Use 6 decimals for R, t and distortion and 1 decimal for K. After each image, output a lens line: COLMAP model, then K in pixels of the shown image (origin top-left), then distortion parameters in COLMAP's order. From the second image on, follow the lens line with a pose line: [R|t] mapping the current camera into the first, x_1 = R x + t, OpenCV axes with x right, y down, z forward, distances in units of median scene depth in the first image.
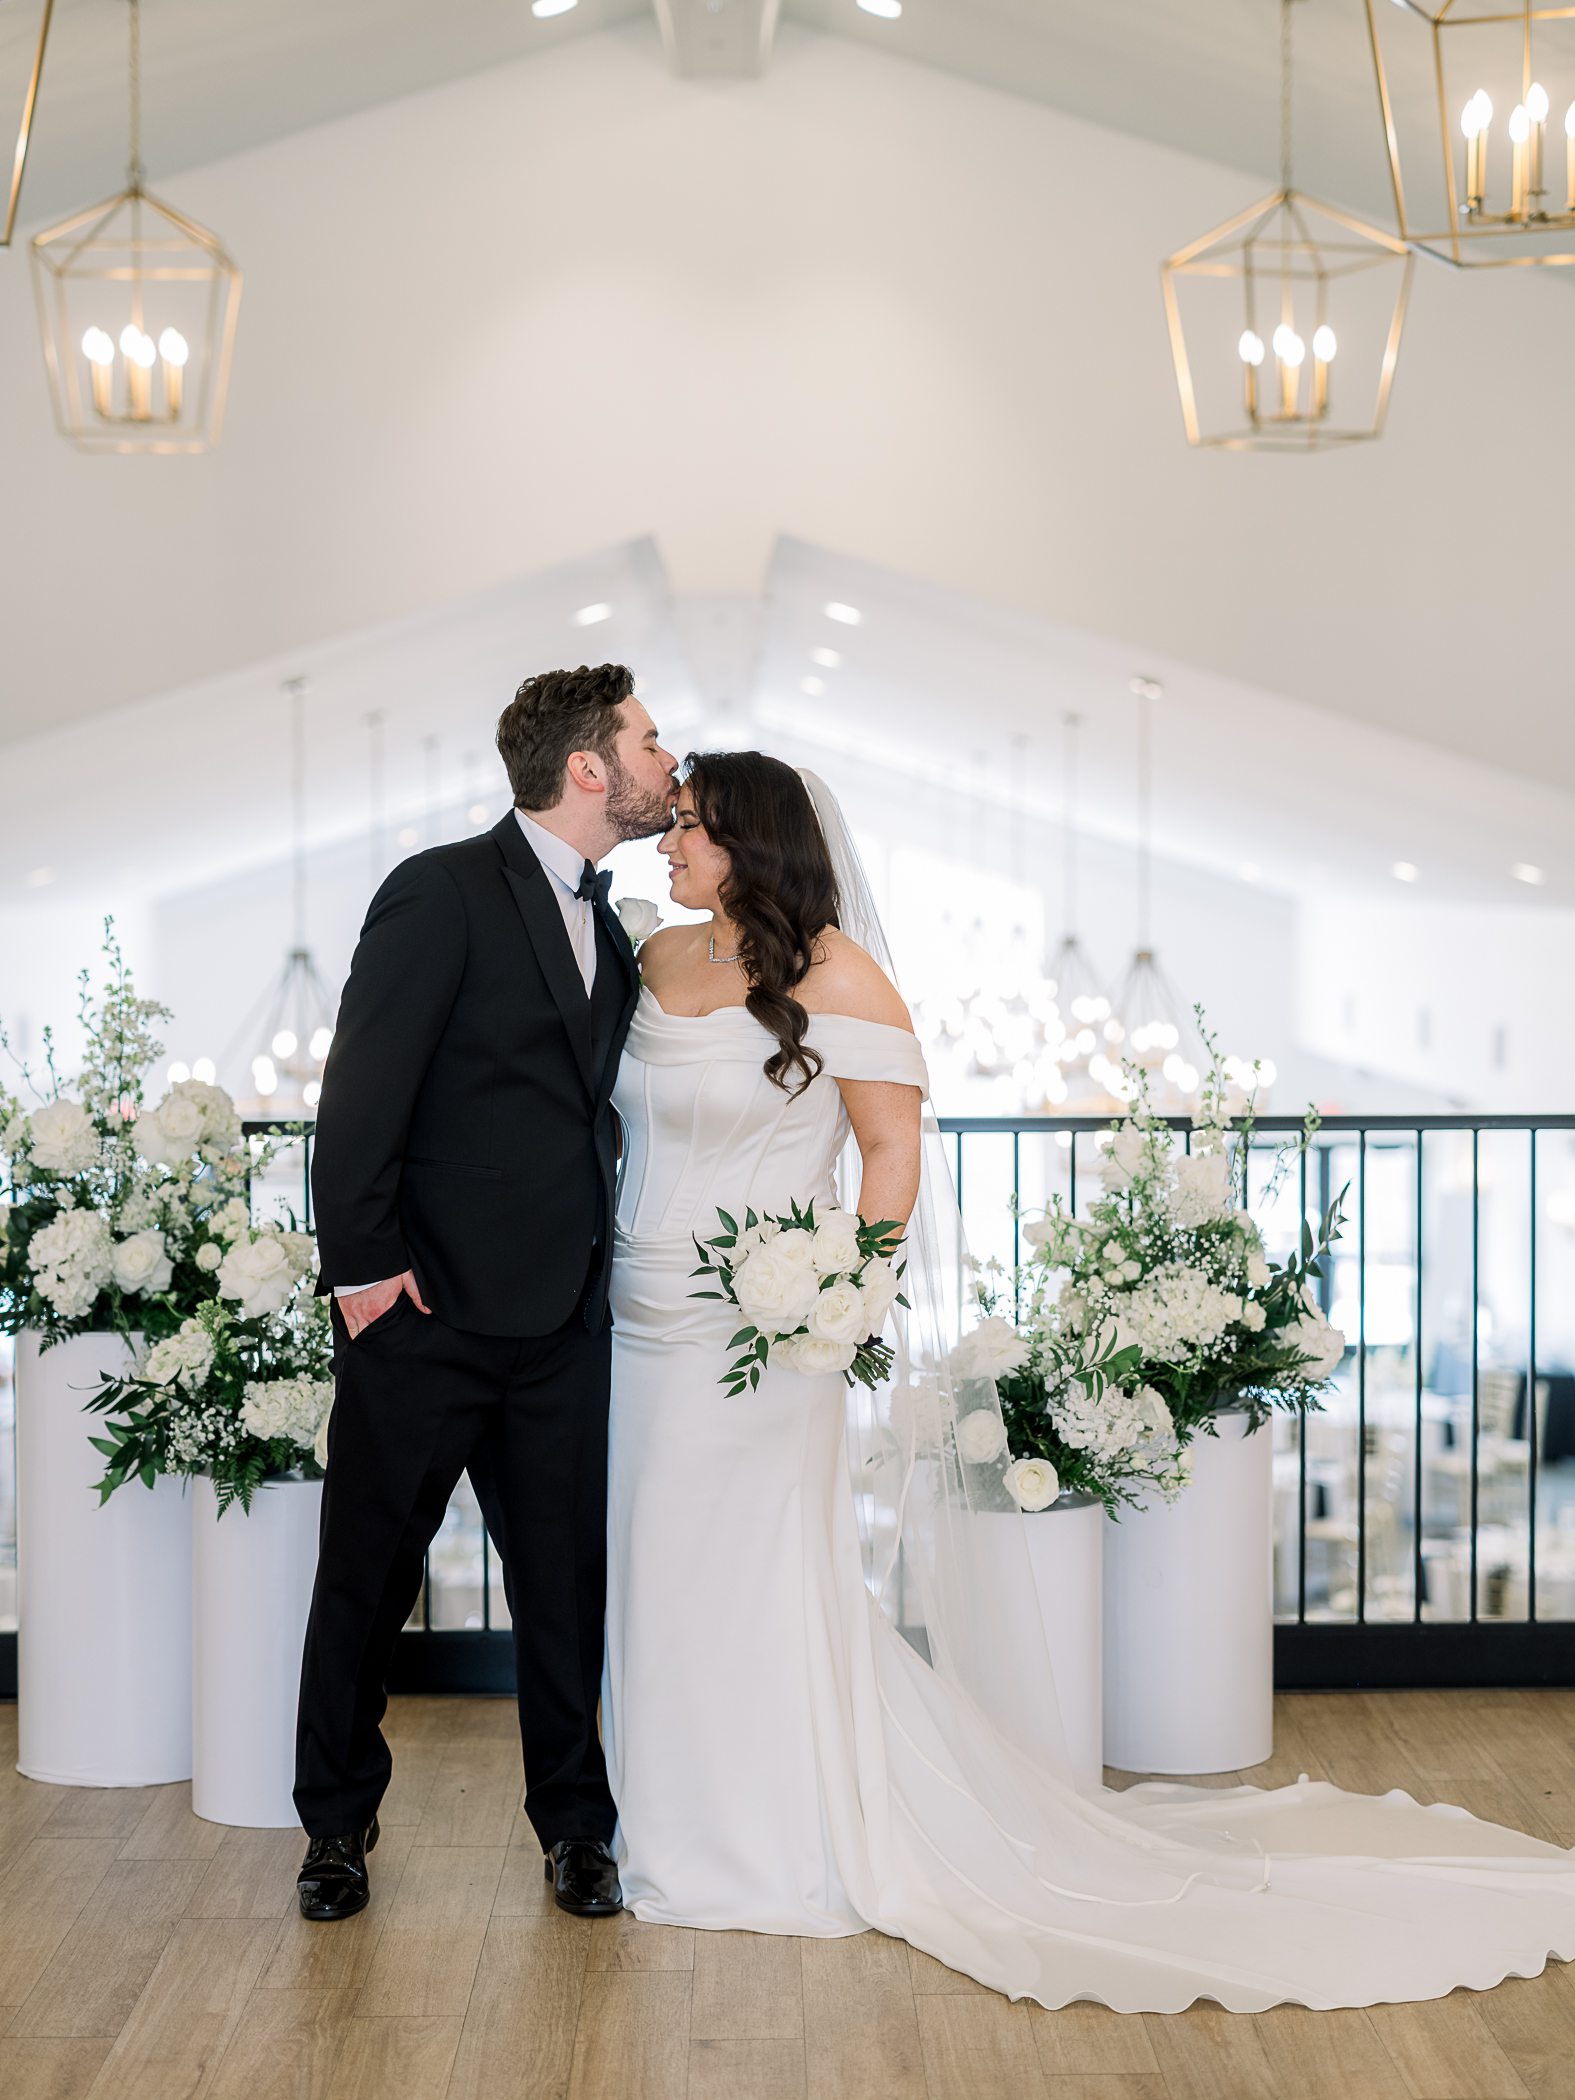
lens RADIAL K [[3881.1, 0, 731.8], [0, 3881.1, 1043.1], [0, 0, 1]] dist [0.039161, -0.203936]
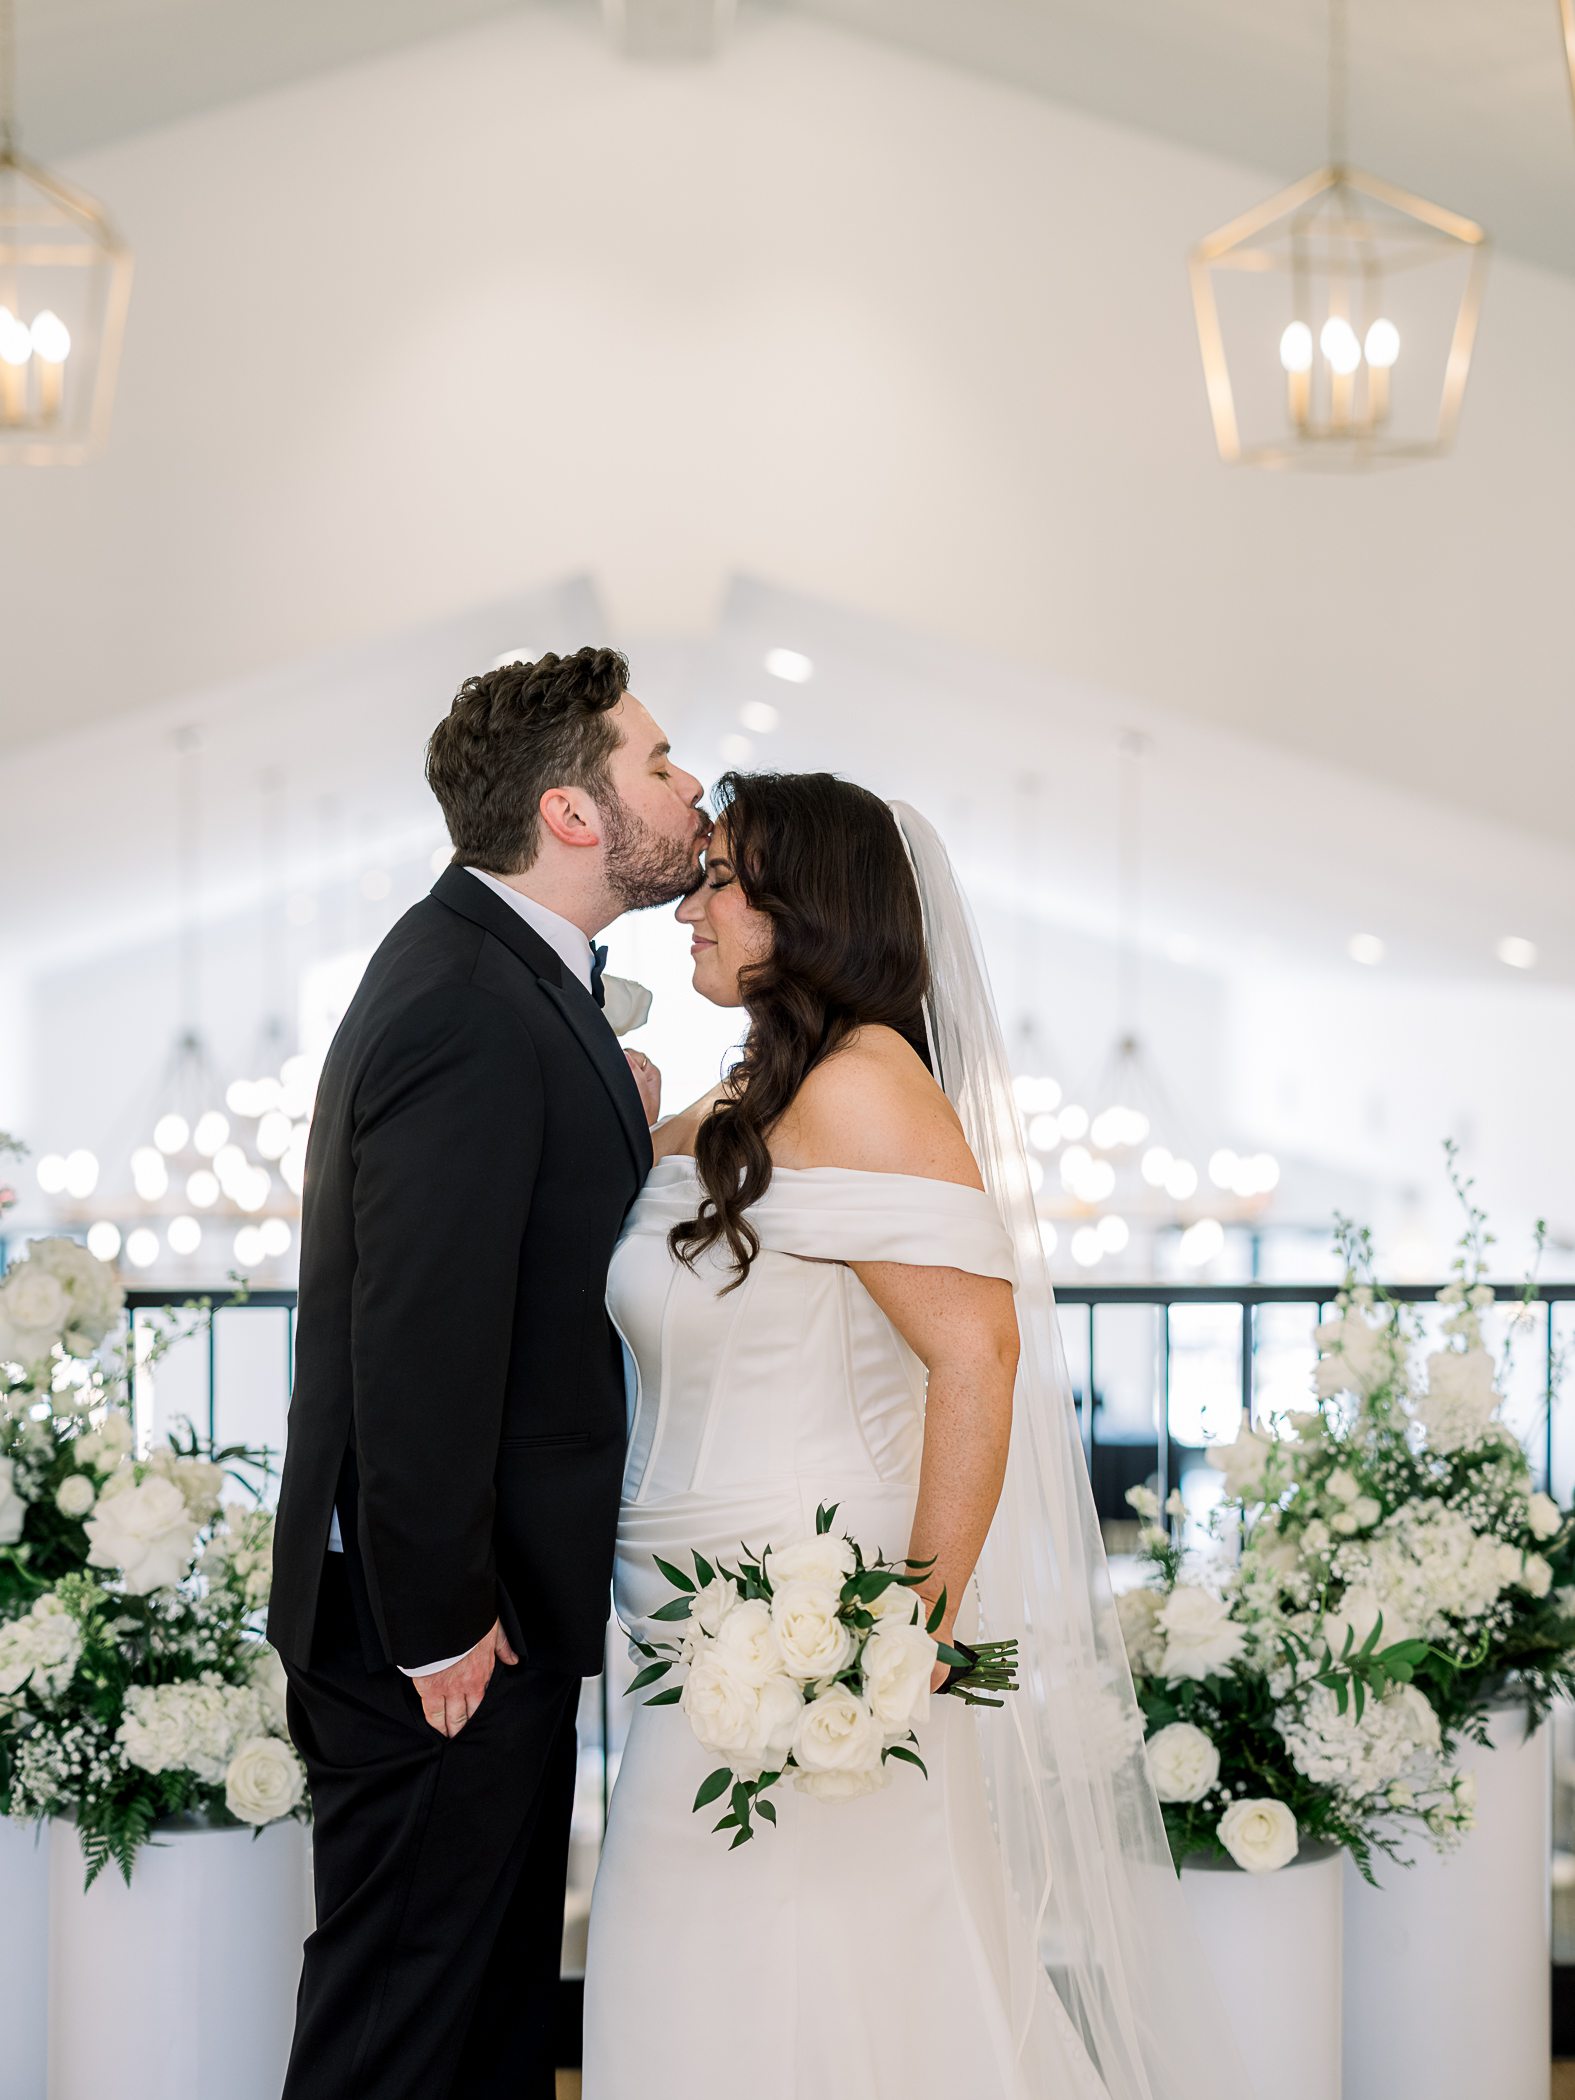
lens RADIAL K [[3786.7, 0, 705.1], [0, 3786.7, 1045.9], [0, 0, 1]] dist [0.029602, -0.097762]
pose [[0.999665, 0.002701, 0.025747, -0.038382], [-0.002250, 0.999844, -0.017517, -0.015313], [-0.025790, 0.017453, 0.999515, 0.308506]]
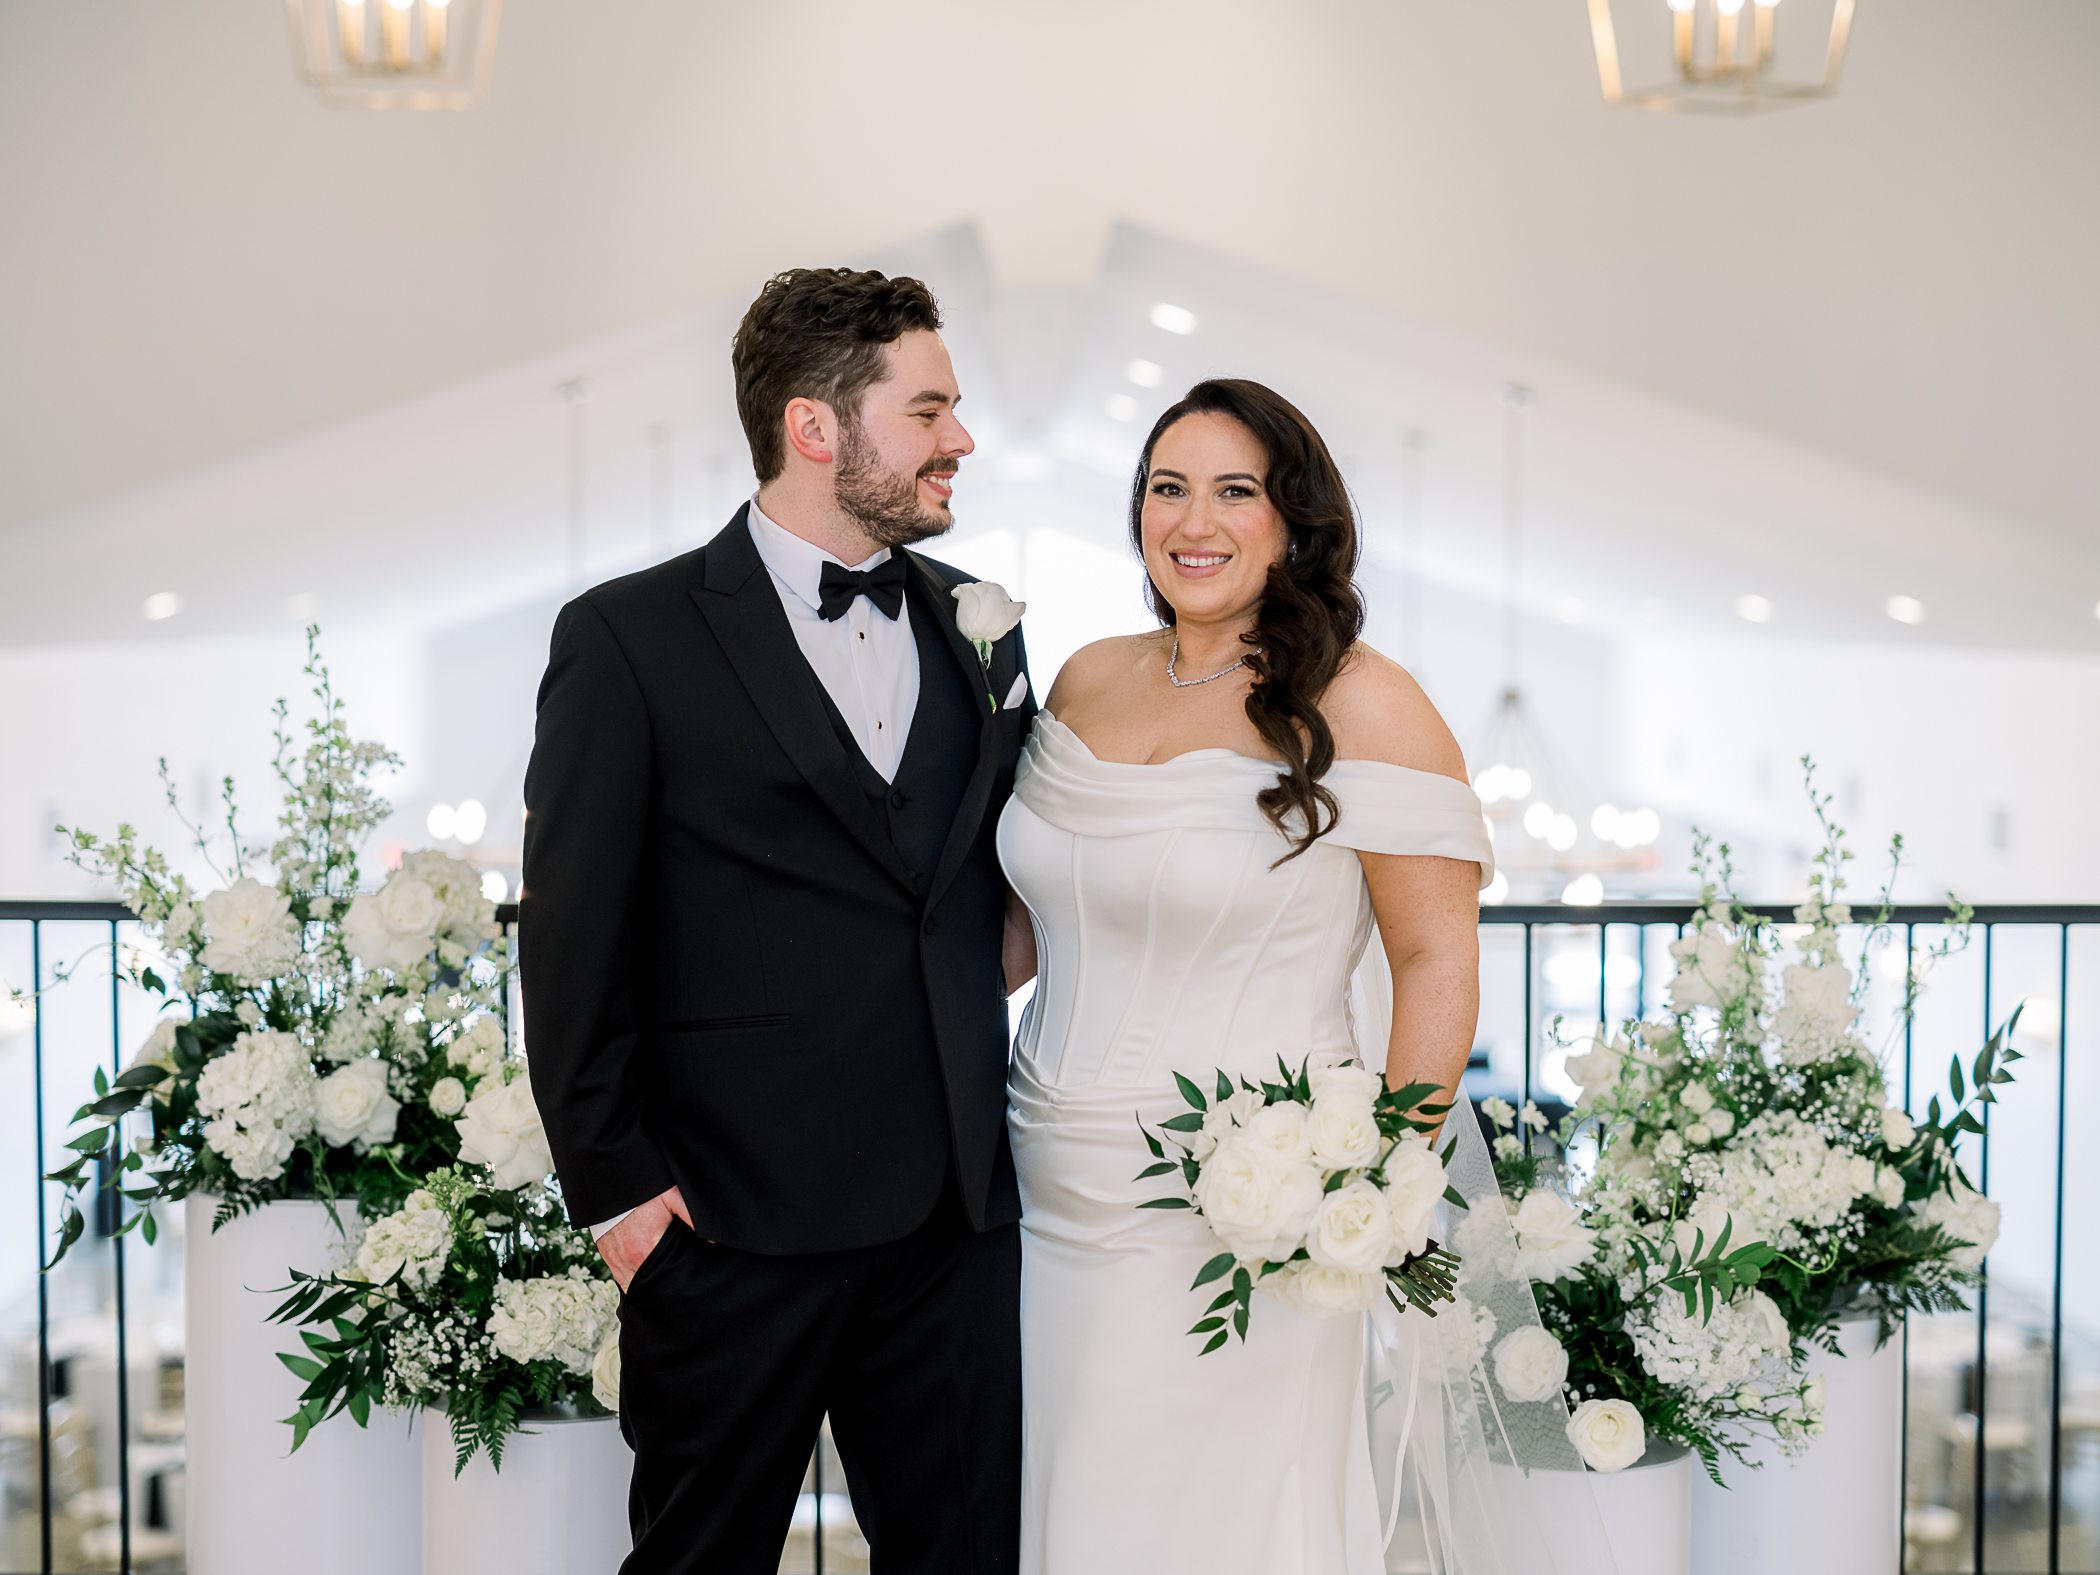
lens RADIAL K [[3786.7, 0, 964.0], [0, 3786.7, 817.3], [0, 0, 1]] dist [0.029602, -0.097762]
pose [[0.999941, 0.006178, -0.008915, -0.032893], [-0.006091, 0.999934, 0.009728, -0.004599], [0.008975, -0.009673, 0.999913, 0.299028]]
